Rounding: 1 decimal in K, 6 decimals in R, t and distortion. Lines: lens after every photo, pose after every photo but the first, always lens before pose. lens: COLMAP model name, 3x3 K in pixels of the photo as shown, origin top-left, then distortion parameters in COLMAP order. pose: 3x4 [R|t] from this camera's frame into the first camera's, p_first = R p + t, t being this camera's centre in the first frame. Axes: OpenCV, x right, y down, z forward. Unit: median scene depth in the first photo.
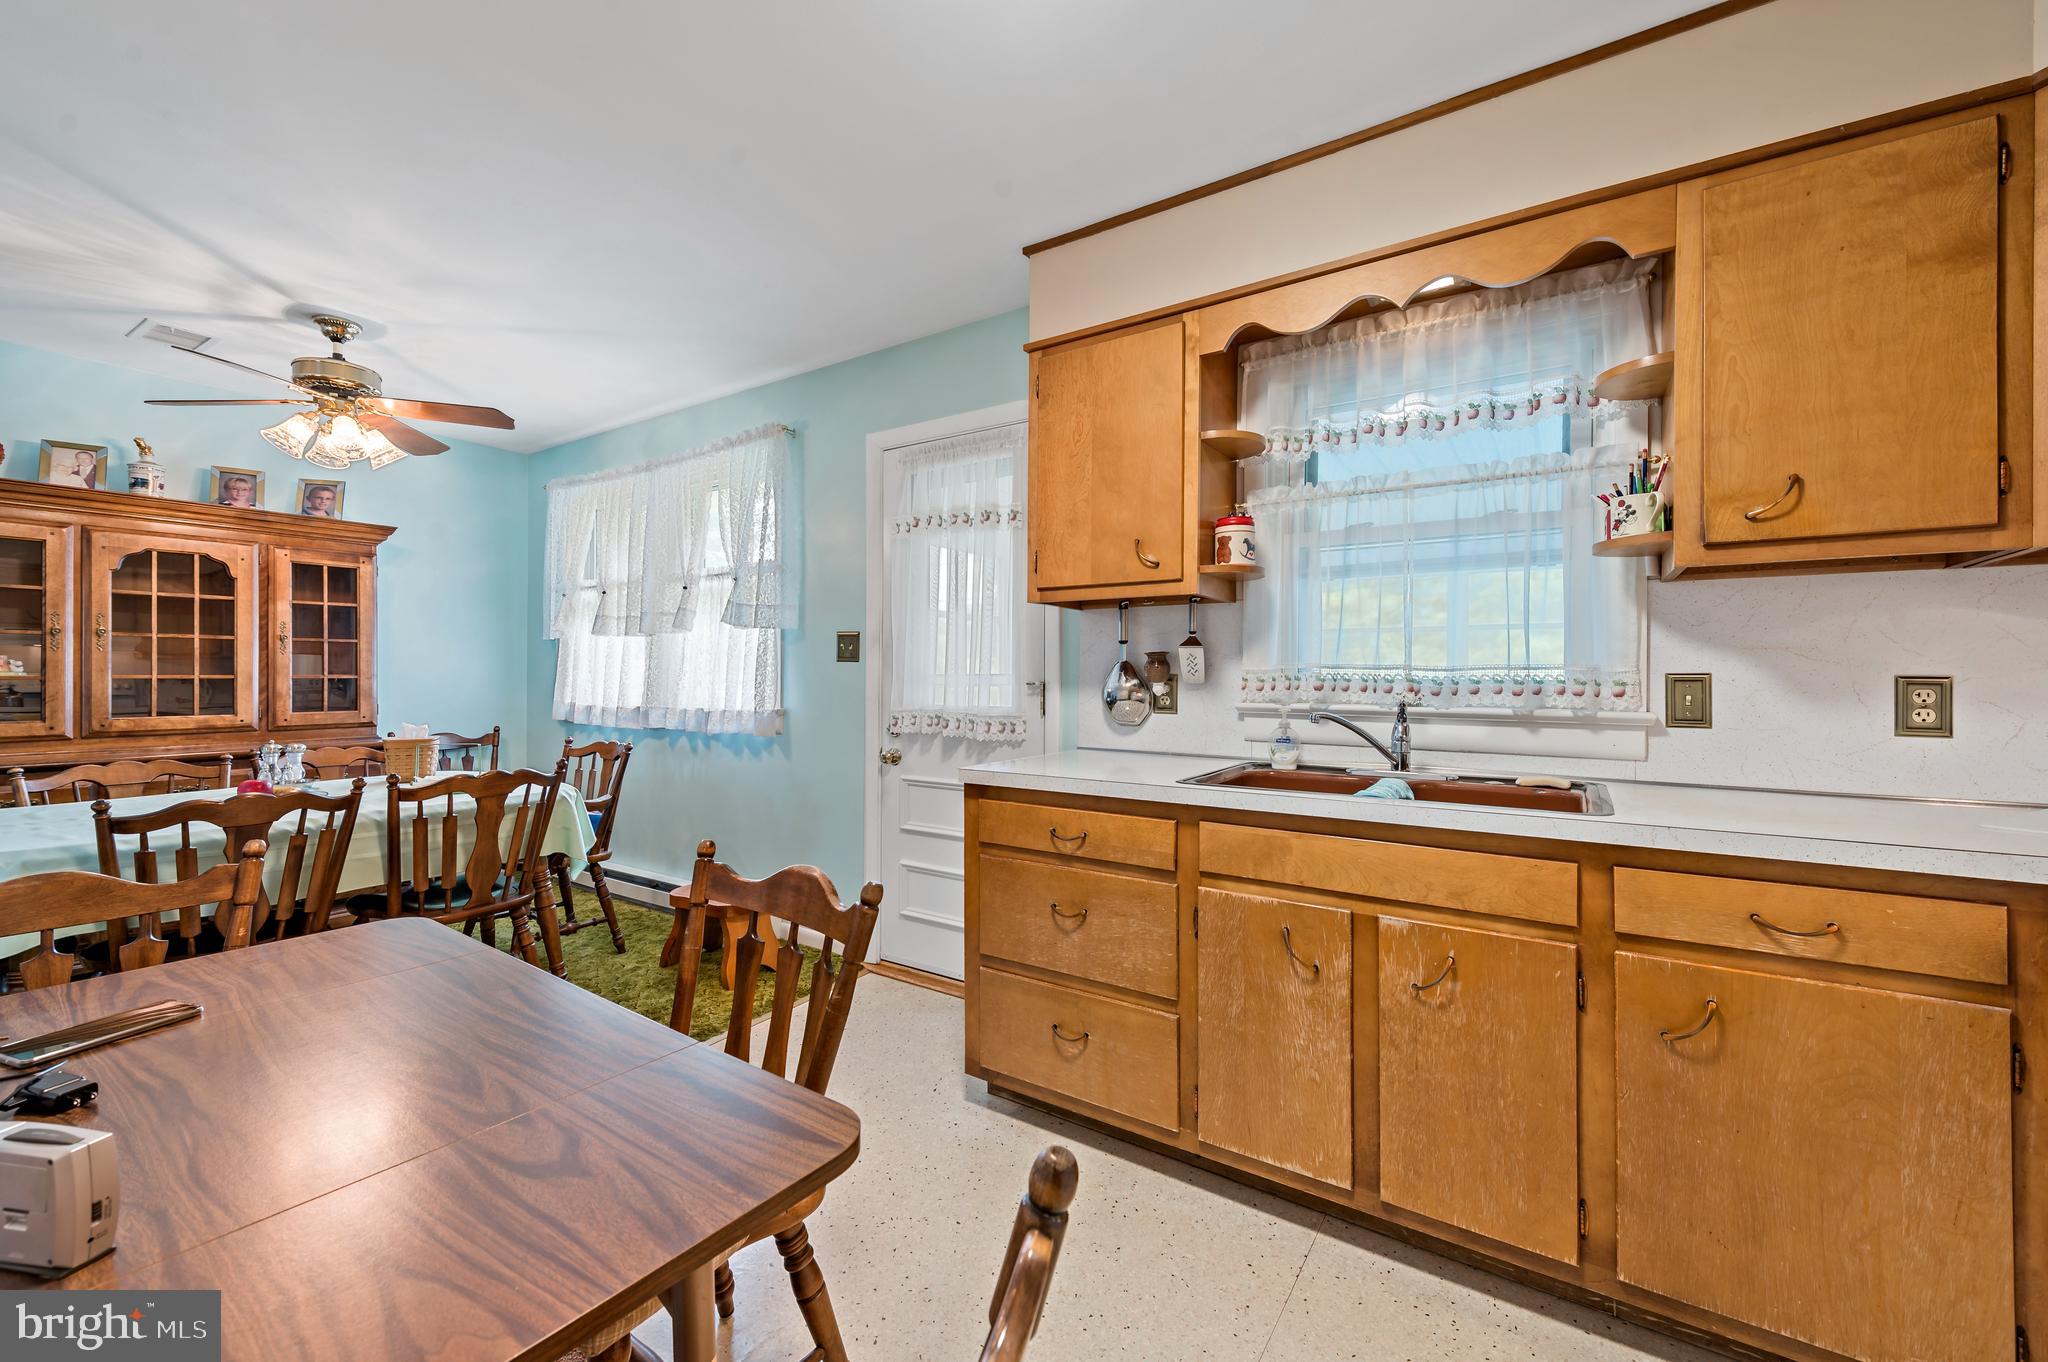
lens RADIAL K [[822.6, 0, 1027.7], [0, 822.6, 672.9], [0, 0, 1]] dist [0.011198, -0.000689]
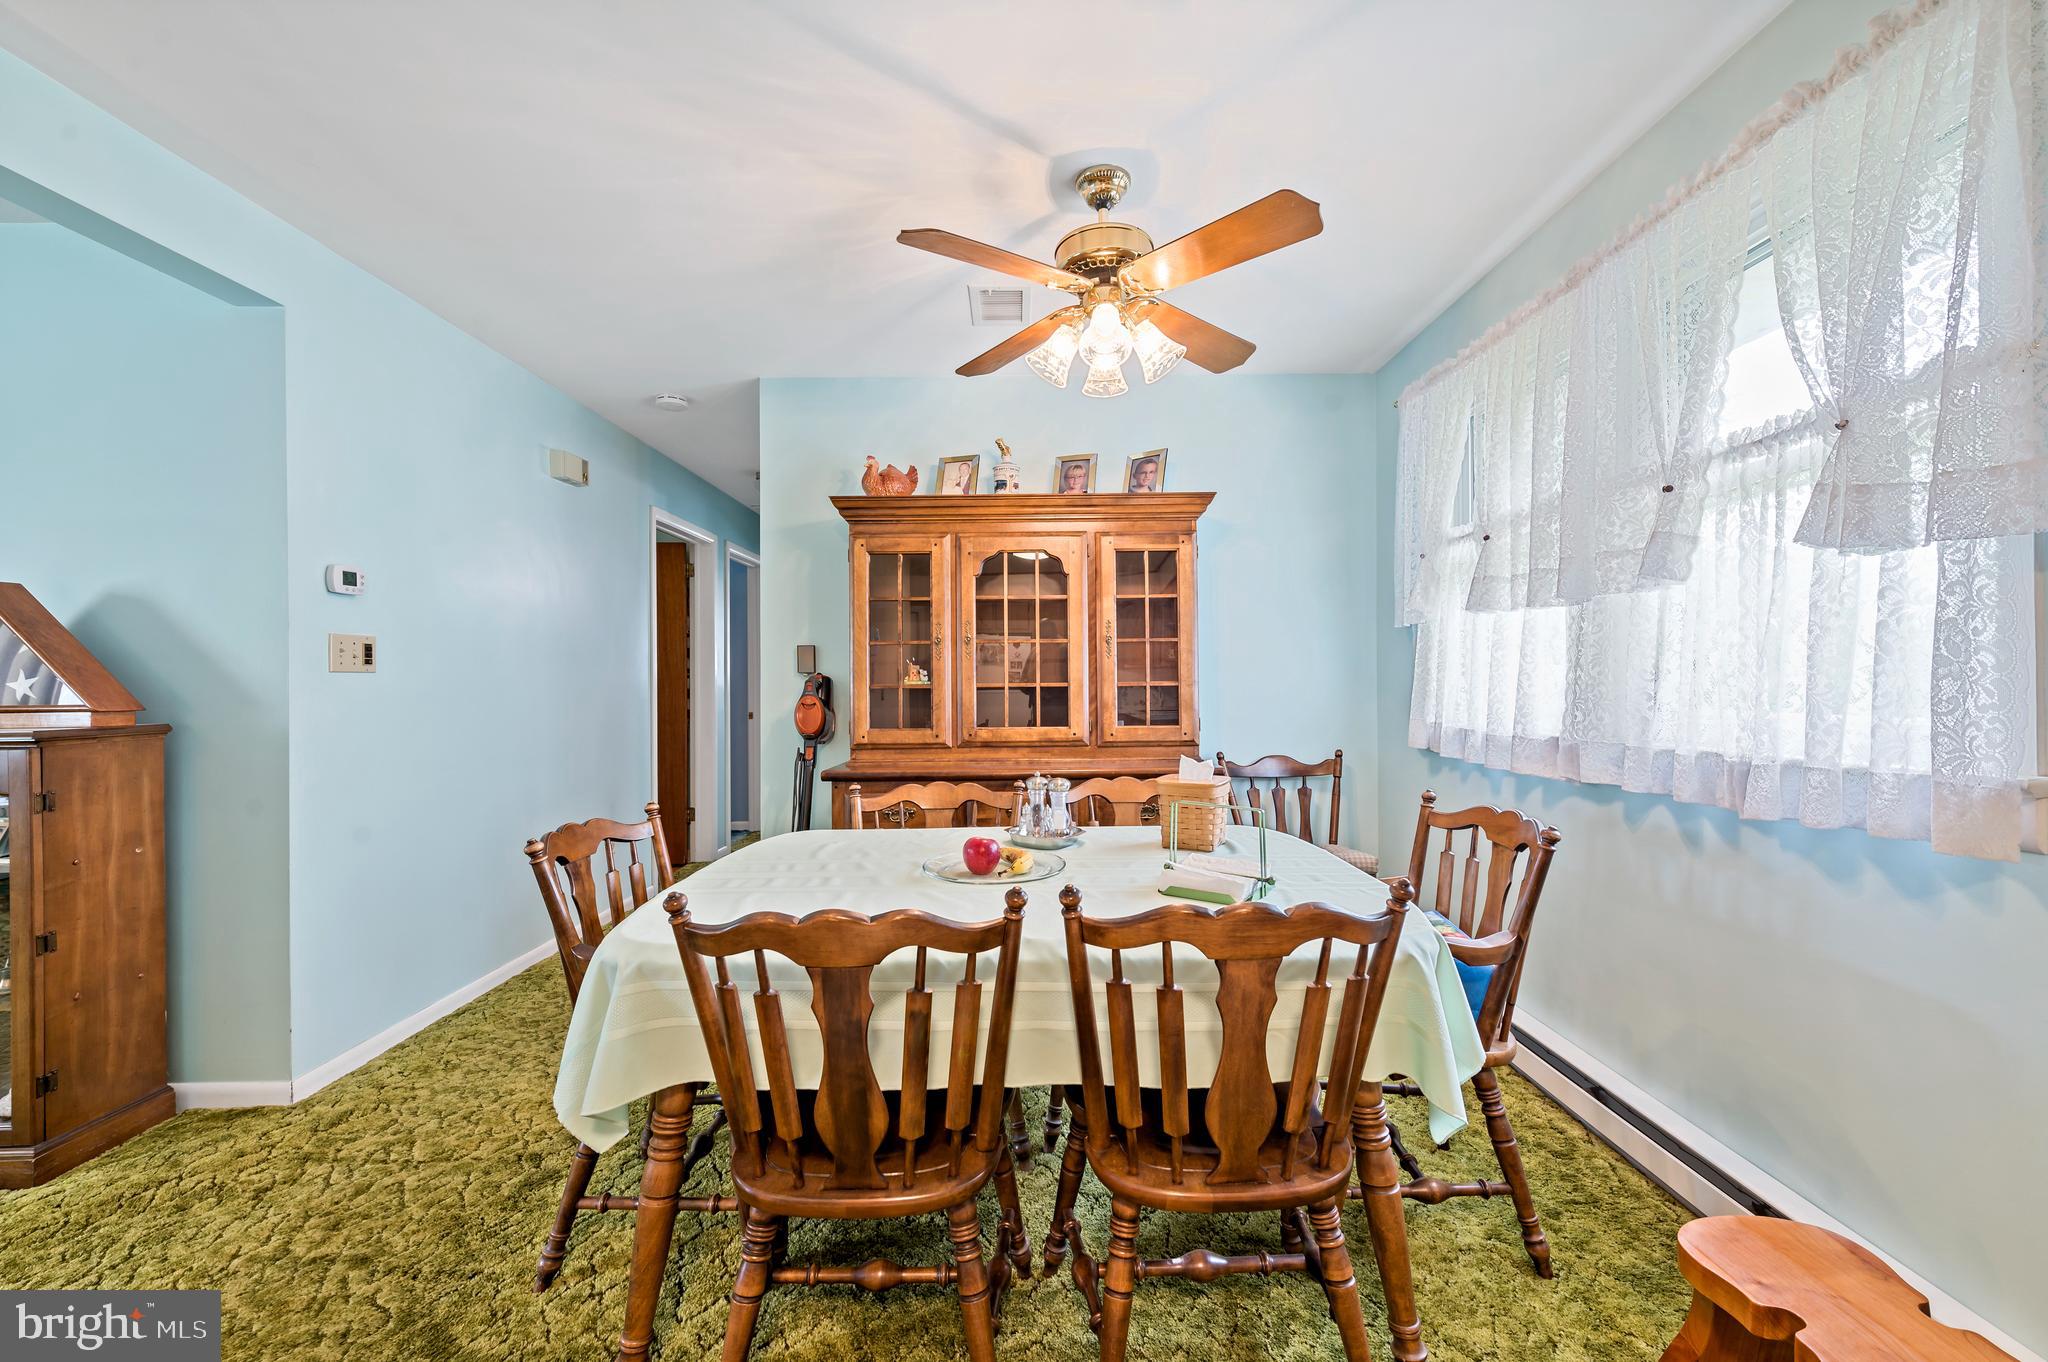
lens RADIAL K [[809.7, 0, 1035.9], [0, 809.7, 680.9], [0, 0, 1]] dist [0.013448, -0.005322]
pose [[0.563927, -0.006356, -0.825800, -0.266575], [0.011359, 0.999935, 0.000060, 0.000182], [0.825747, -0.009414, 0.563963, 0.500011]]
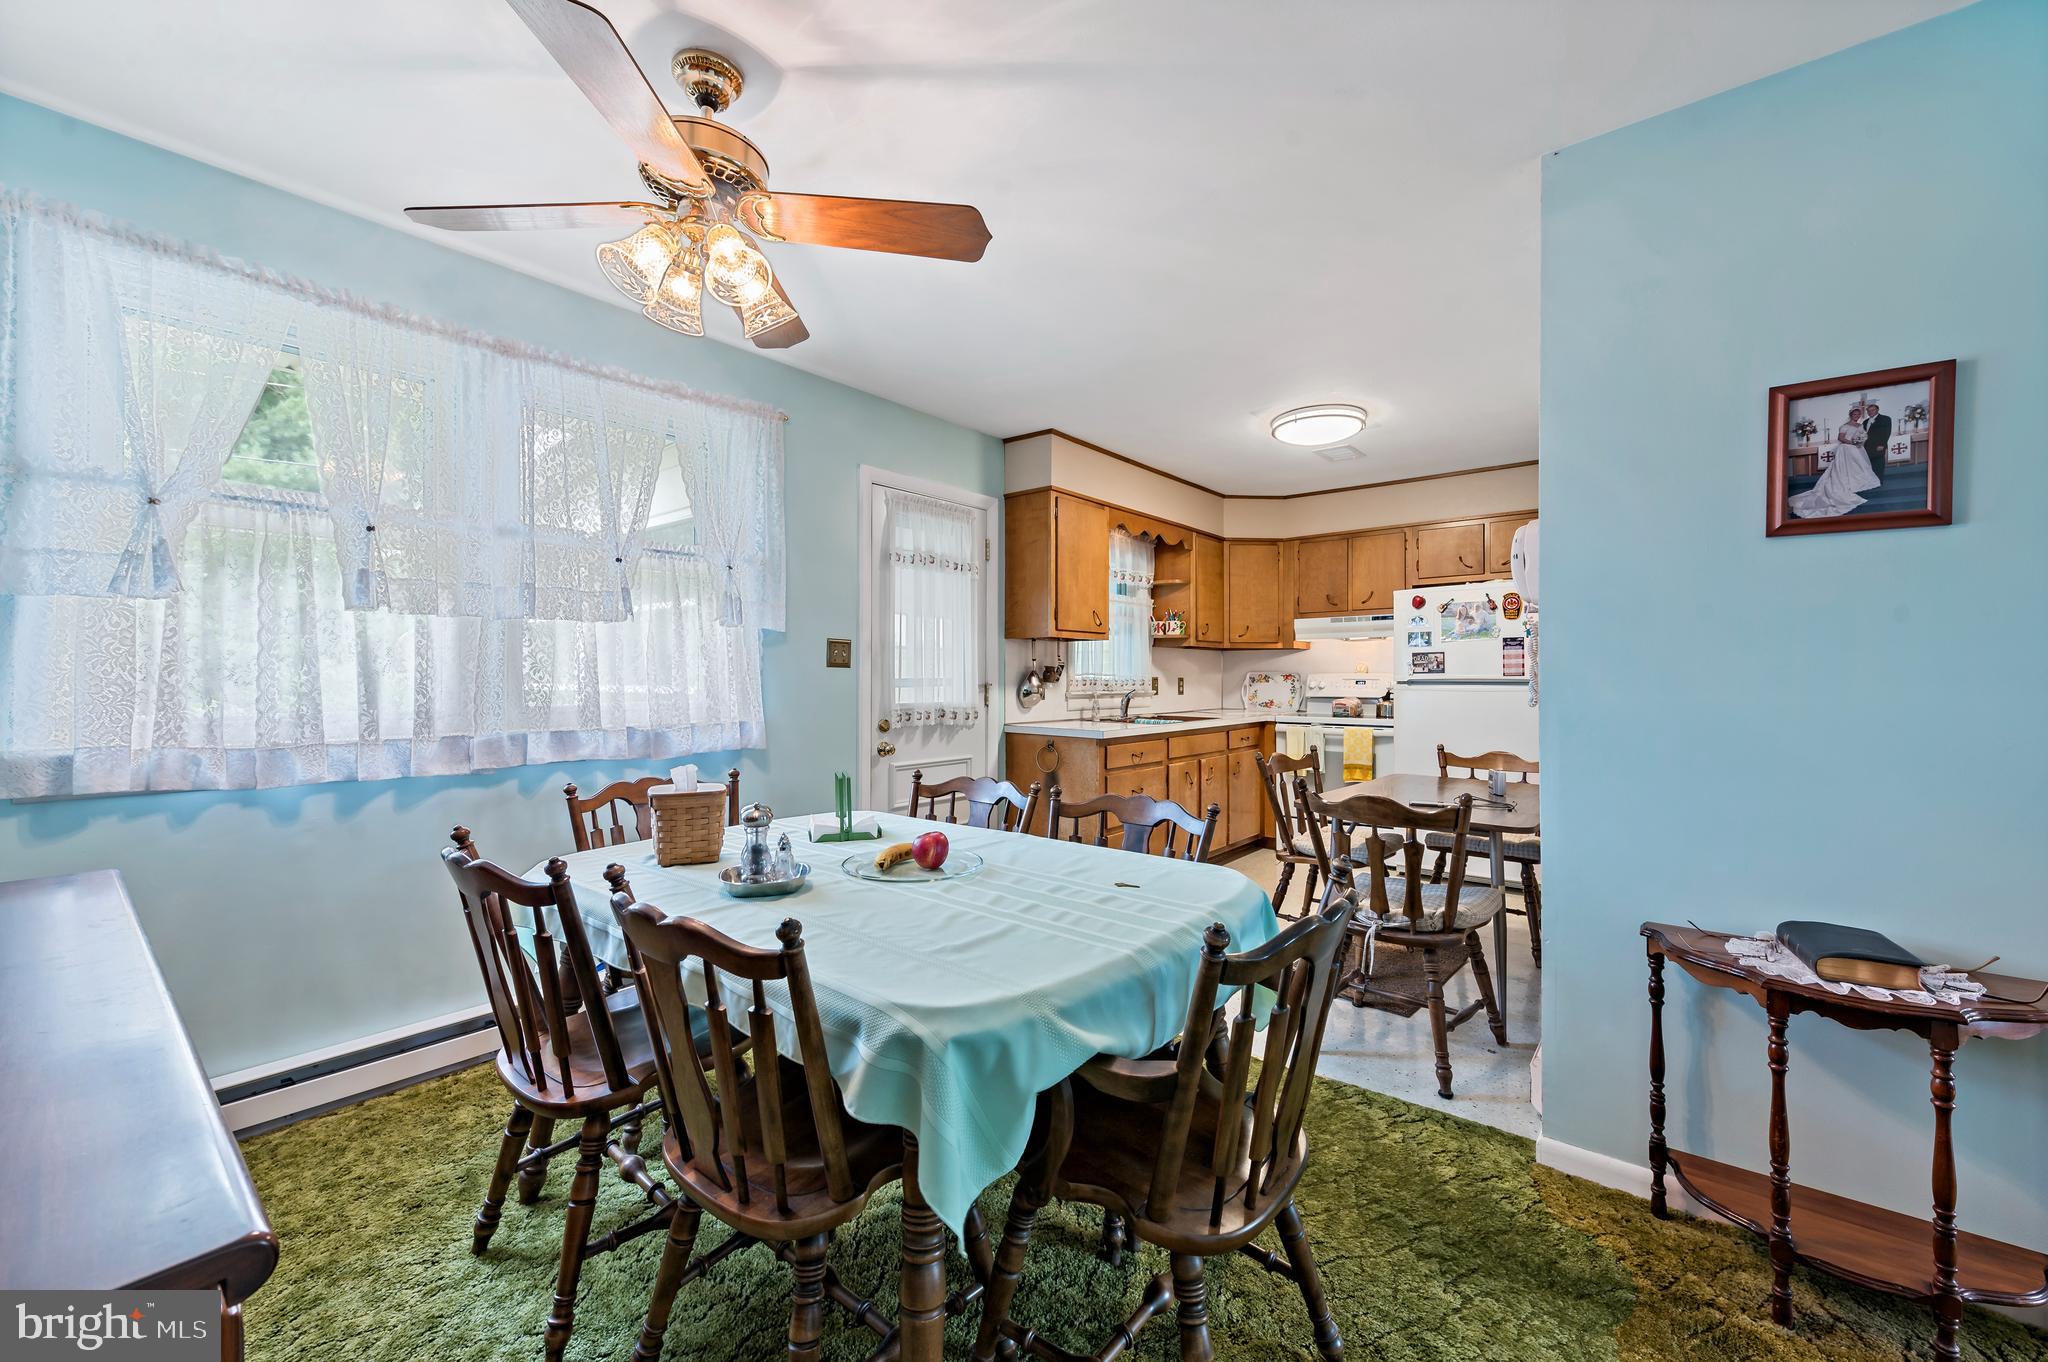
lens RADIAL K [[809.1, 0, 1030.2], [0, 809.1, 668.4], [0, 0, 1]] dist [0.015036, -0.004957]
pose [[0.095158, 0.006838, 0.995439, -1.215654], [-0.003264, 0.999973, -0.006557, -0.006083], [-0.995457, -0.002625, 0.095178, 0.641186]]
